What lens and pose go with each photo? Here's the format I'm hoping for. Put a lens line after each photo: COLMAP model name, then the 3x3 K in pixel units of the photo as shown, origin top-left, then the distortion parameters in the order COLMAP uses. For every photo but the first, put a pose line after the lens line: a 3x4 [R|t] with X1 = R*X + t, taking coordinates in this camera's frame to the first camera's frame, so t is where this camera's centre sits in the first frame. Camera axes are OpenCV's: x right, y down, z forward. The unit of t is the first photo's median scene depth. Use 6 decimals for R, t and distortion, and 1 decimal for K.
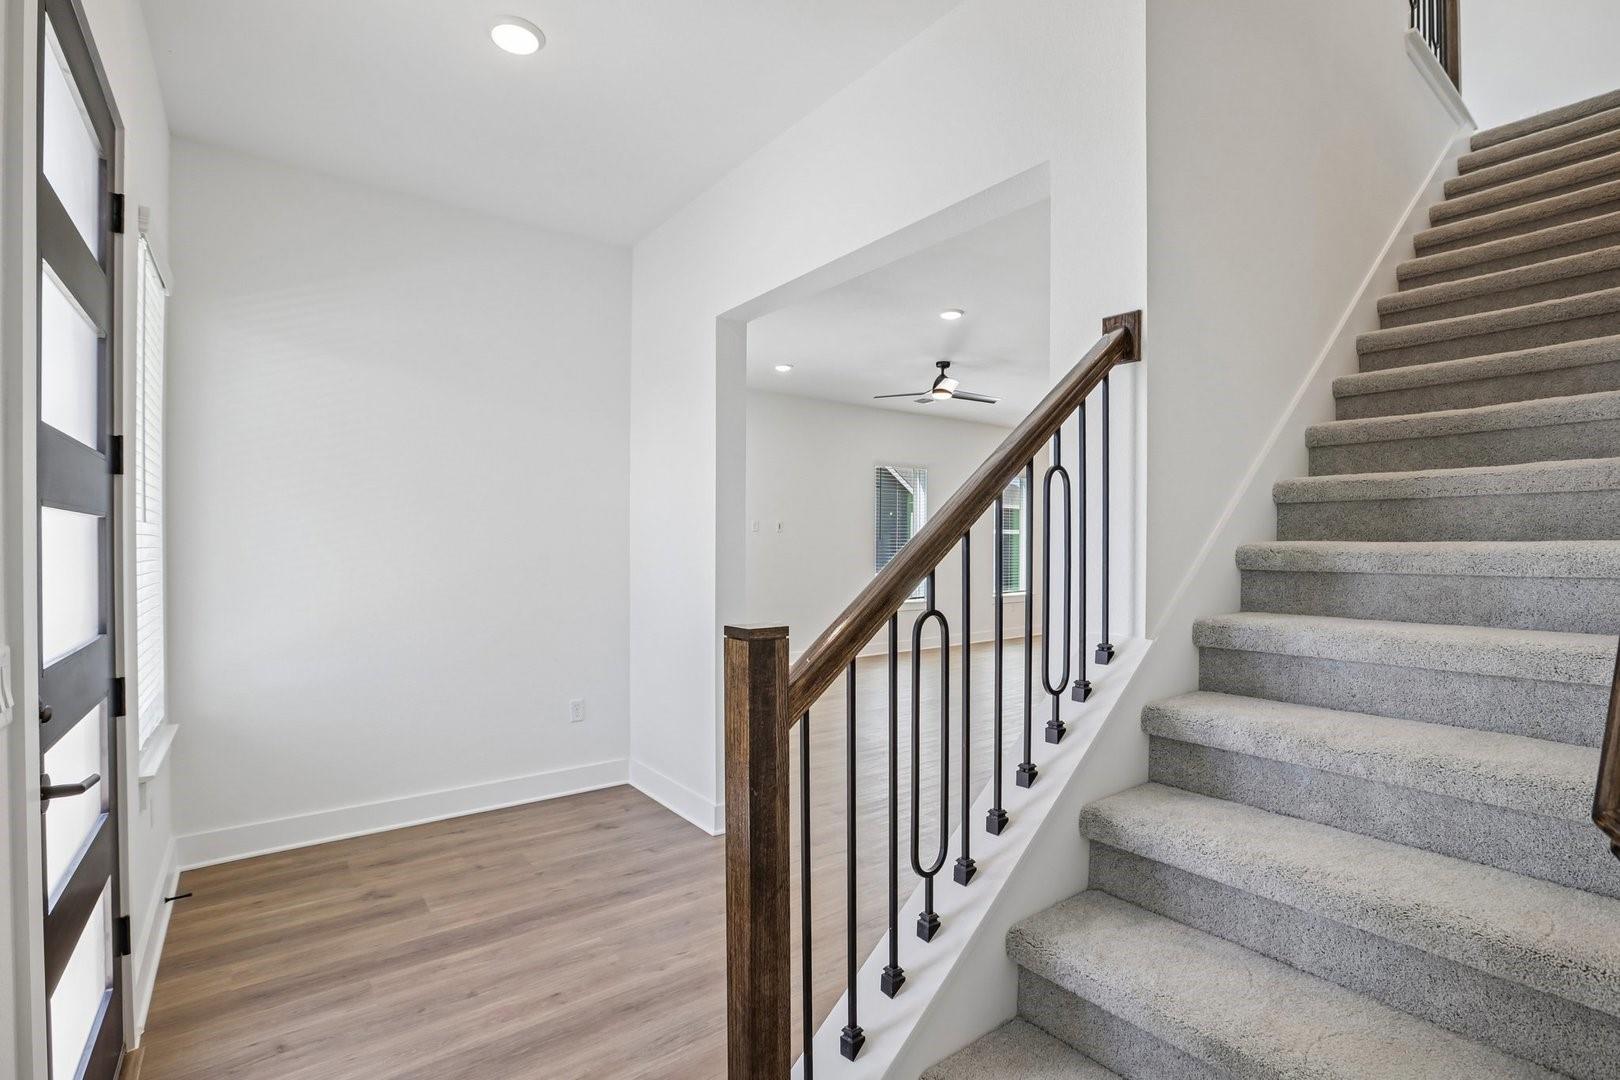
lens RADIAL K [[737.7, 0, 805.7], [0, 737.7, 544.7], [0, 0, 1]] dist [-0.048458, 0.017614]
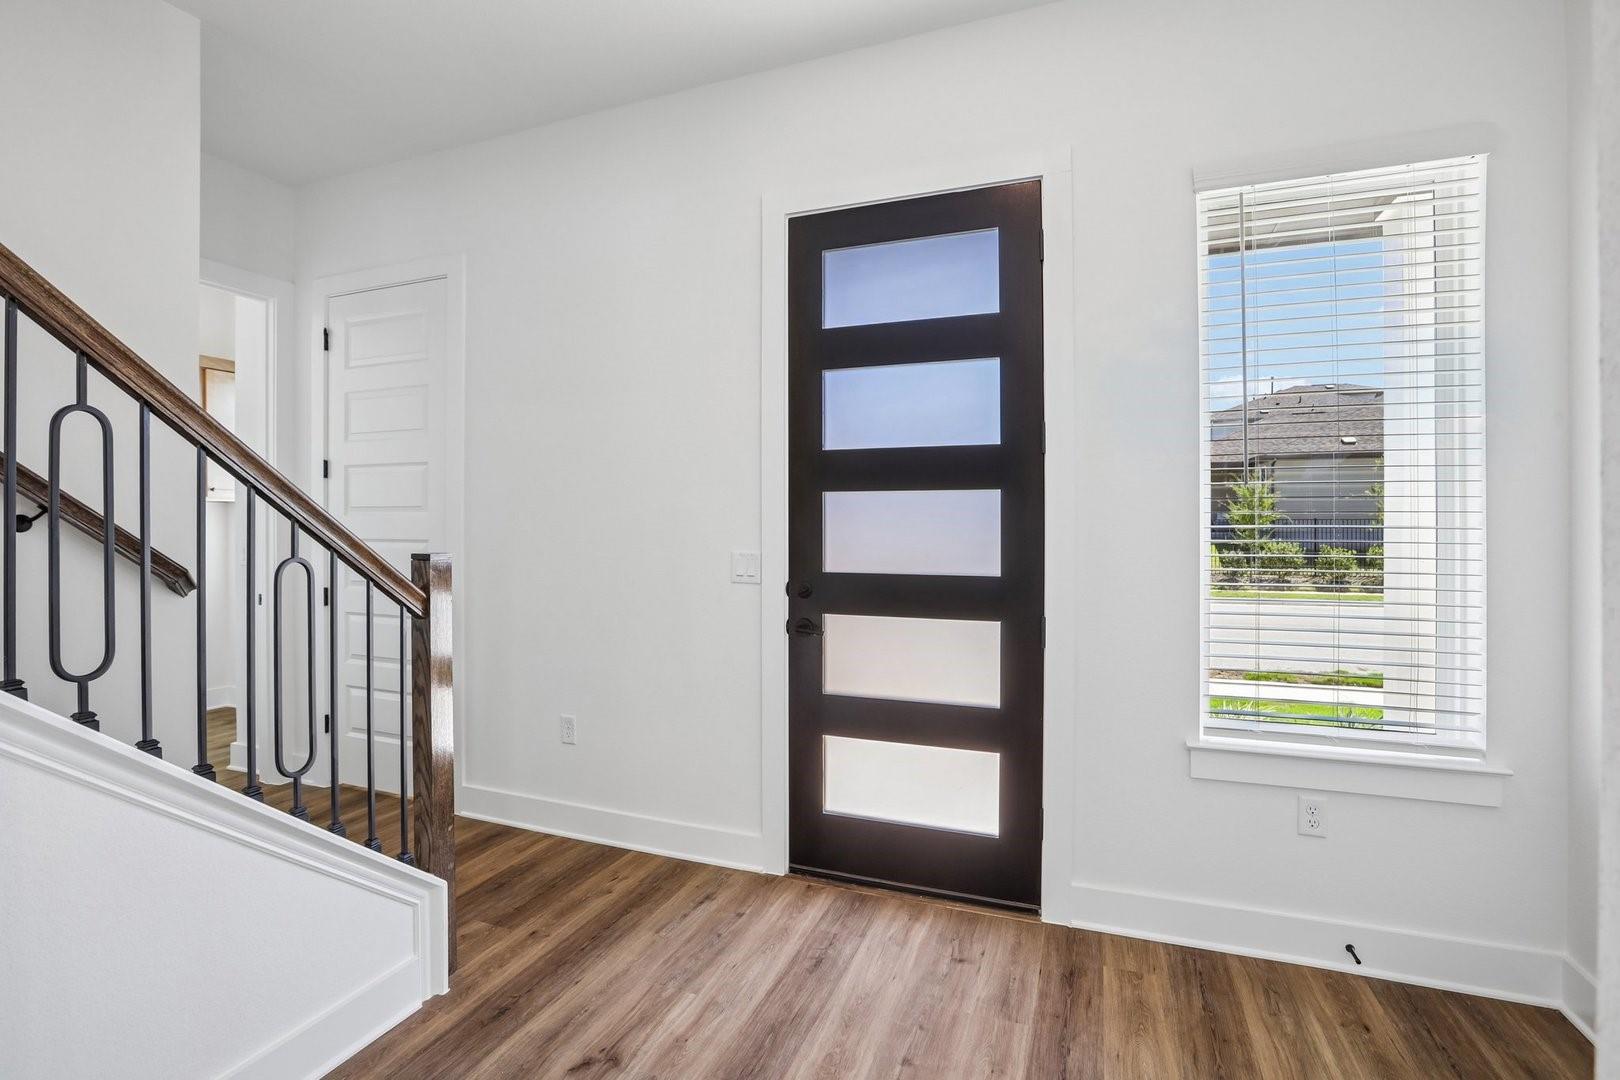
lens RADIAL K [[737.7, 0, 805.7], [0, 737.7, 544.7], [0, 0, 1]] dist [-0.048458, 0.017614]
pose [[-0.846435, 0.000227, -0.532492, 0.054763], [-0.005976, 0.999933, 0.009925, 0.047427], [0.532459, 0.011583, -0.846377, 1.604081]]
